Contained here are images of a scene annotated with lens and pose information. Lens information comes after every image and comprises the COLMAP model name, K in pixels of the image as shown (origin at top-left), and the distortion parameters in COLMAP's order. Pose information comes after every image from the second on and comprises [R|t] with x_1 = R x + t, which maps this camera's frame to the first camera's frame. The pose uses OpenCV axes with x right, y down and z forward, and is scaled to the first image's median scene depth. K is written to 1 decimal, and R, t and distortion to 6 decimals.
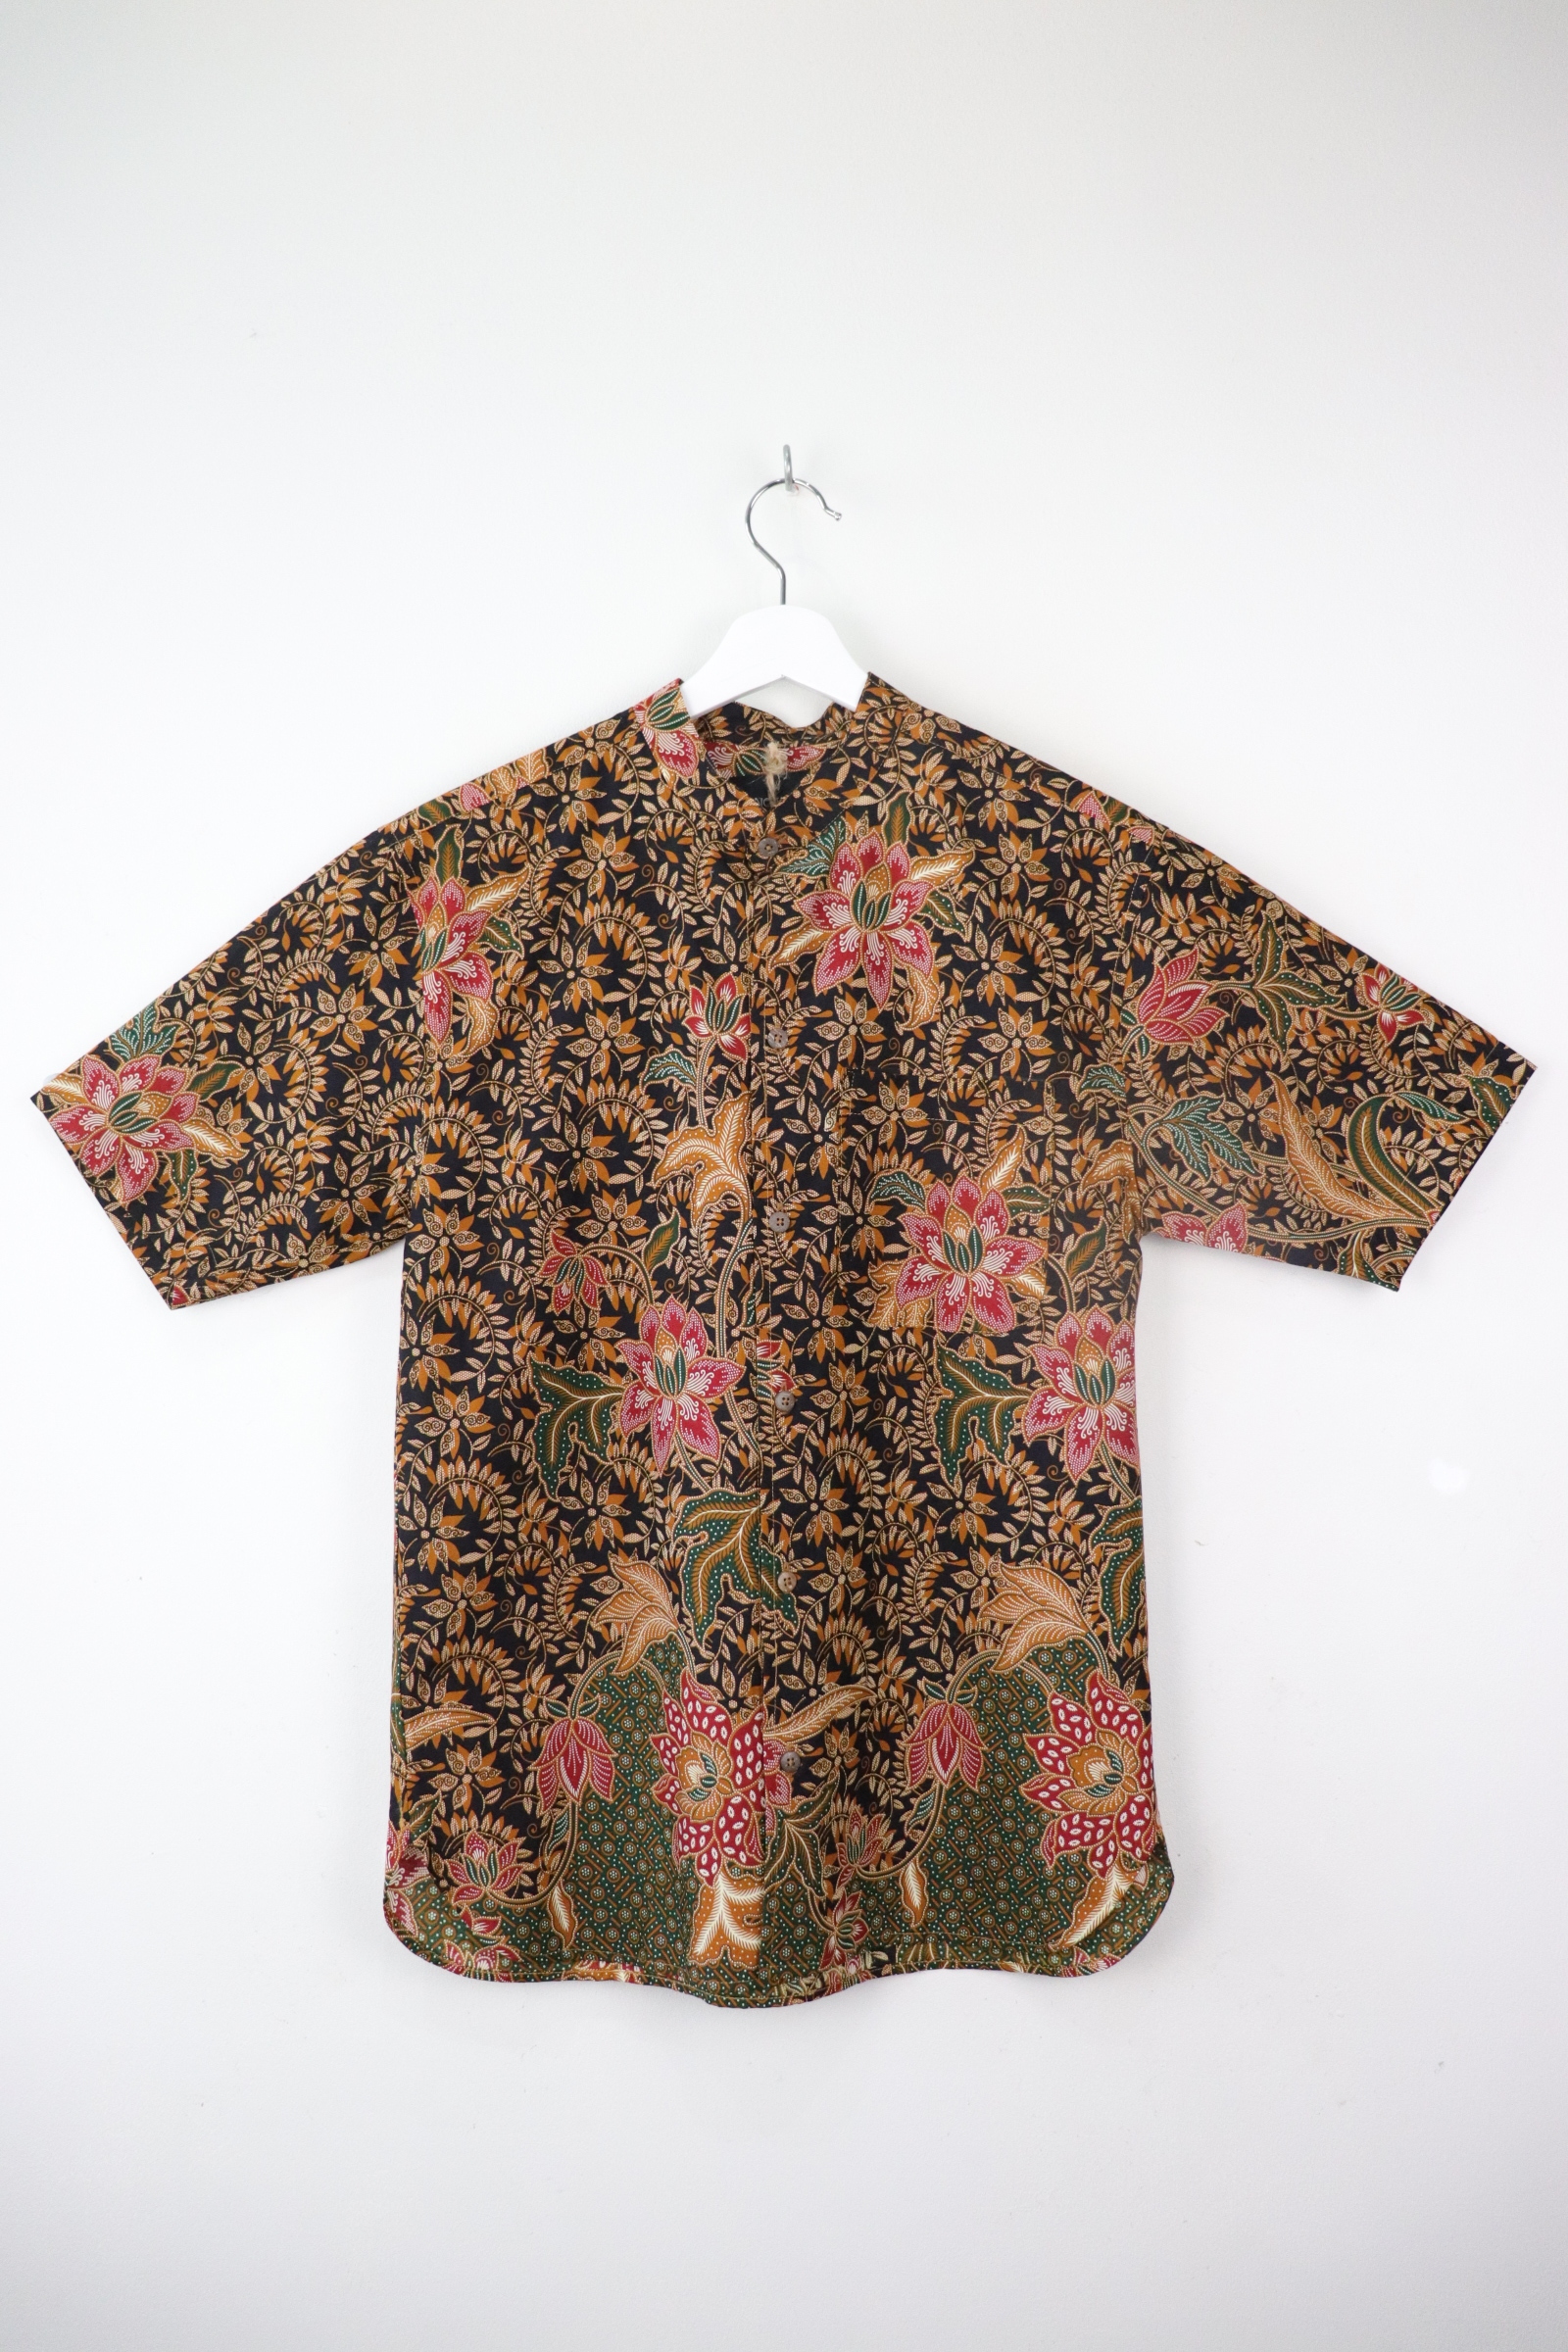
lens RADIAL K [[1977.8, 0, 788.2], [0, 1977.8, 1165.7], [0, 0, 1]] dist [-0.152500, 0.041016]
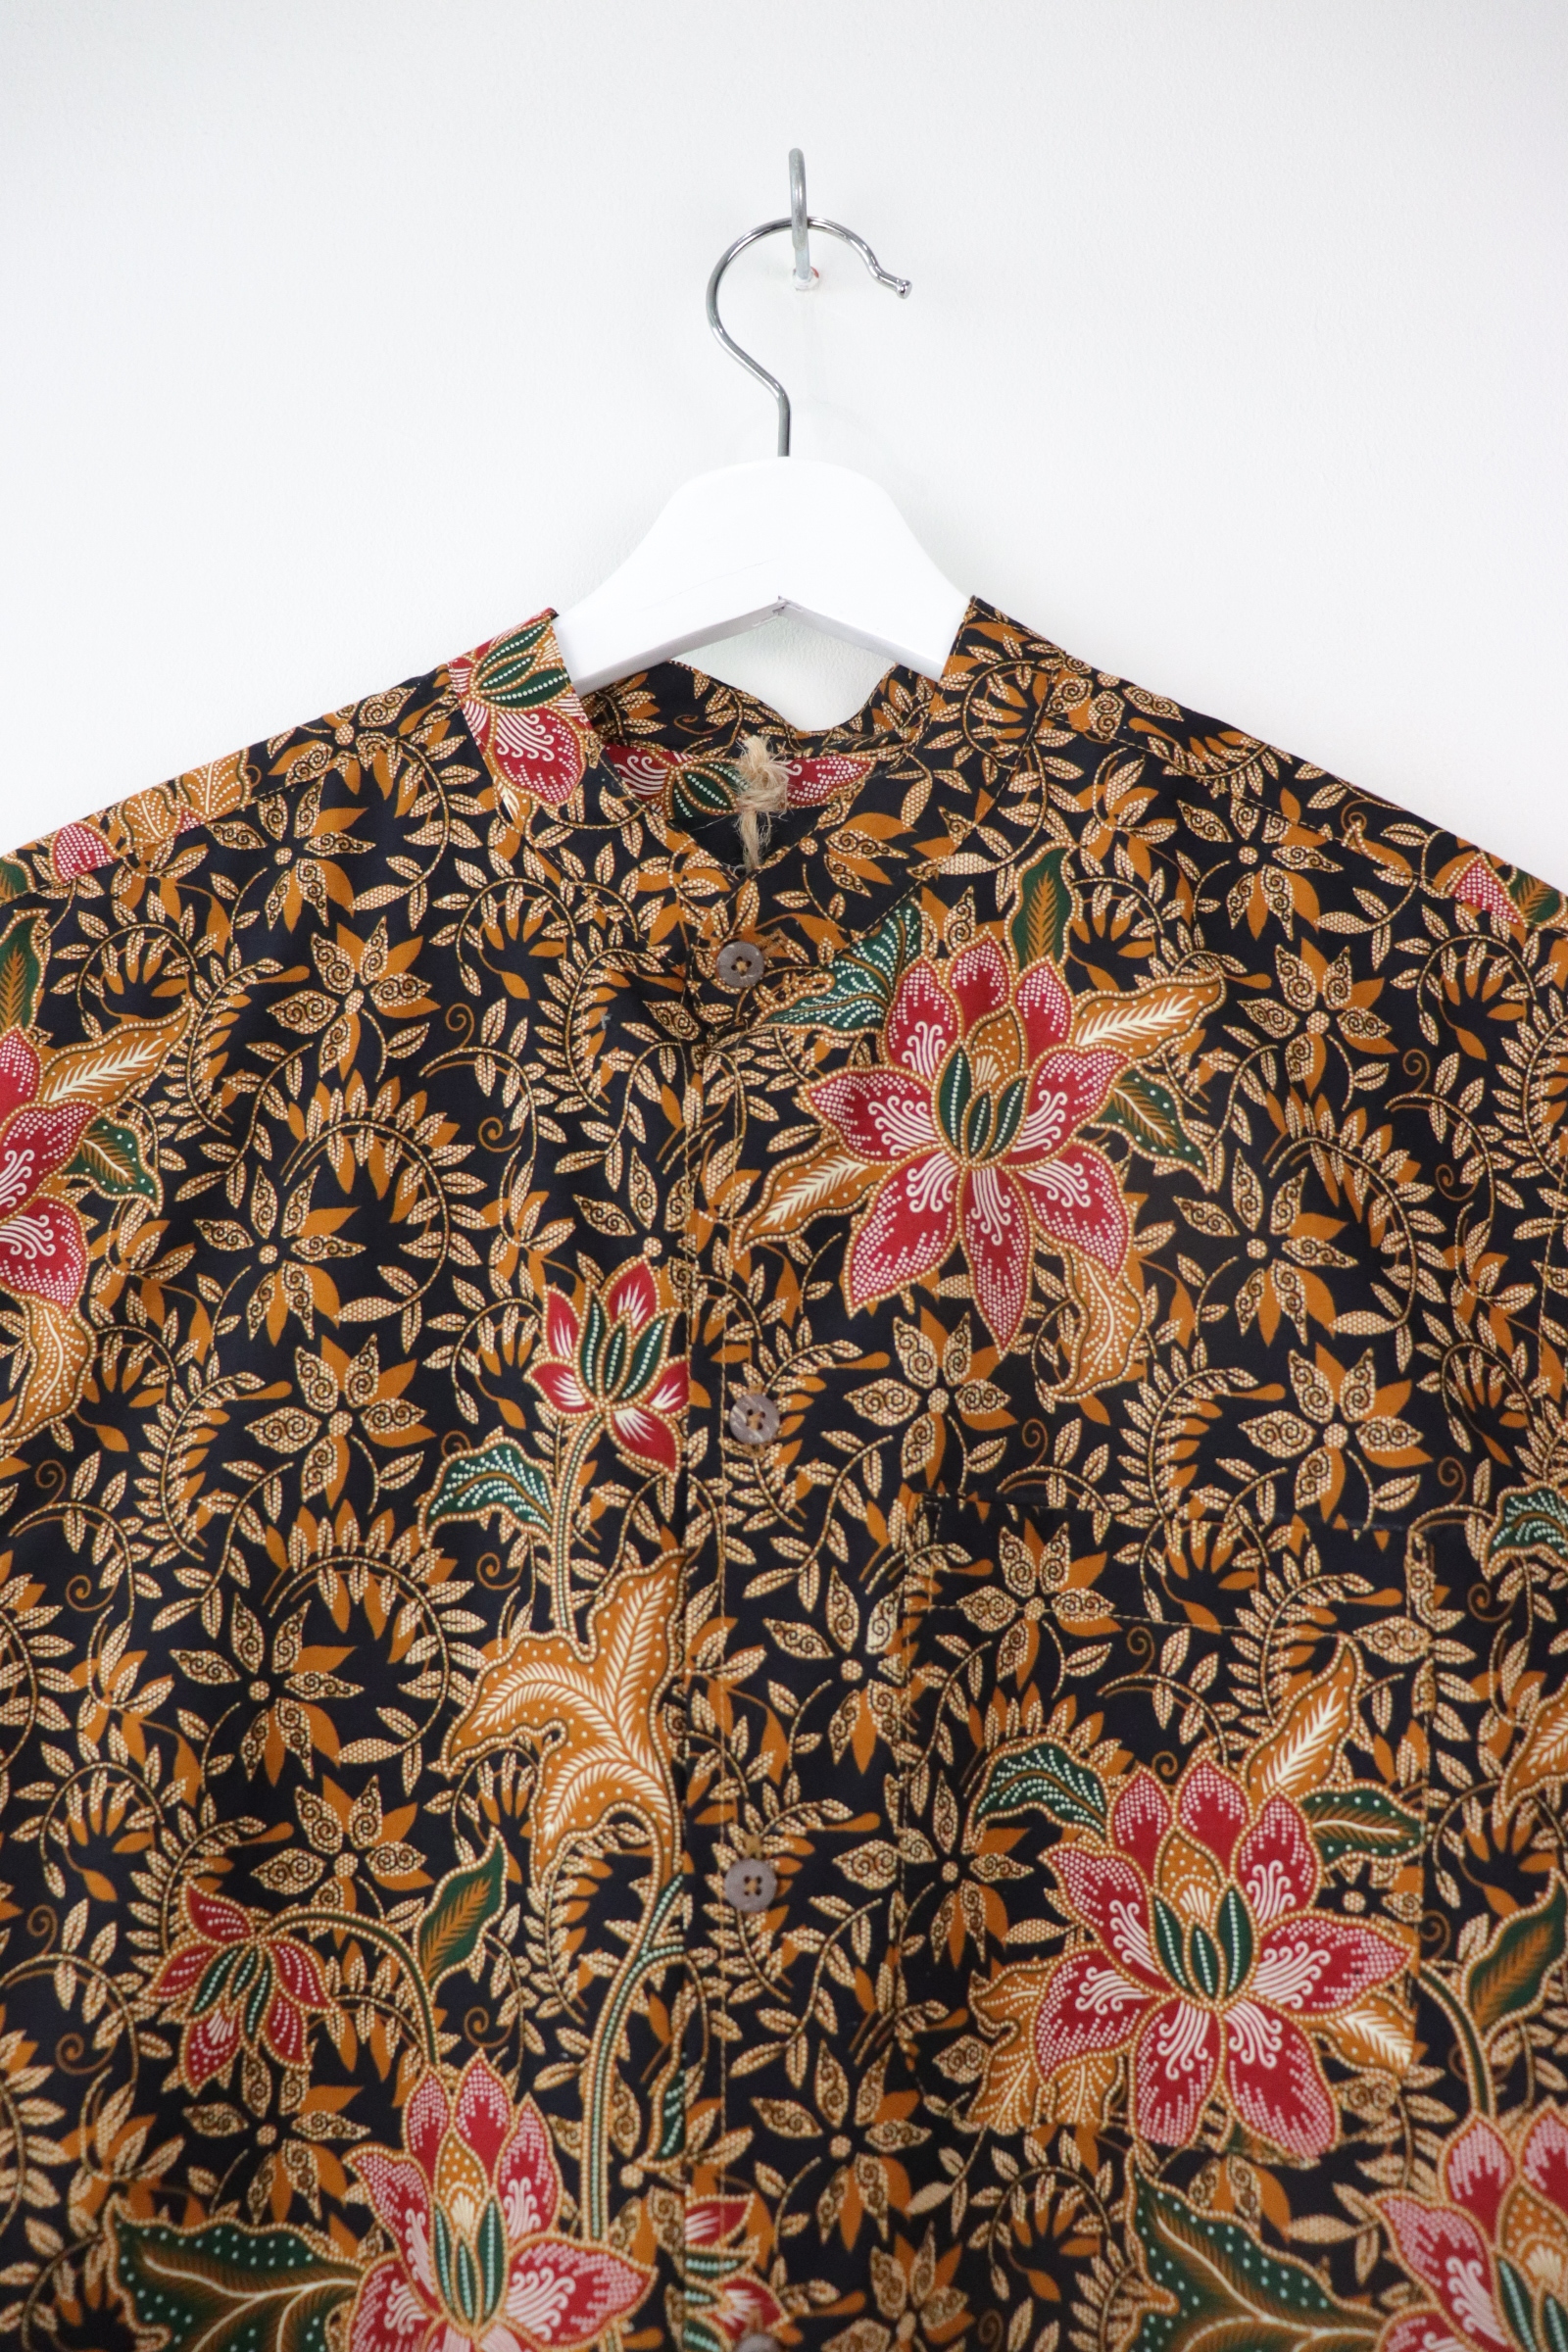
lens RADIAL K [[1977.8, 0, 783.0], [0, 1977.8, 1164.7], [0, 0, 1]] dist [-0.152500, 0.041016]
pose [[0.999883, 0.015107, -0.002587, 0.000843], [-0.015326, 0.987637, -0.156010, -0.052428], [0.000199, 0.156032, 0.987752, 0.584971]]
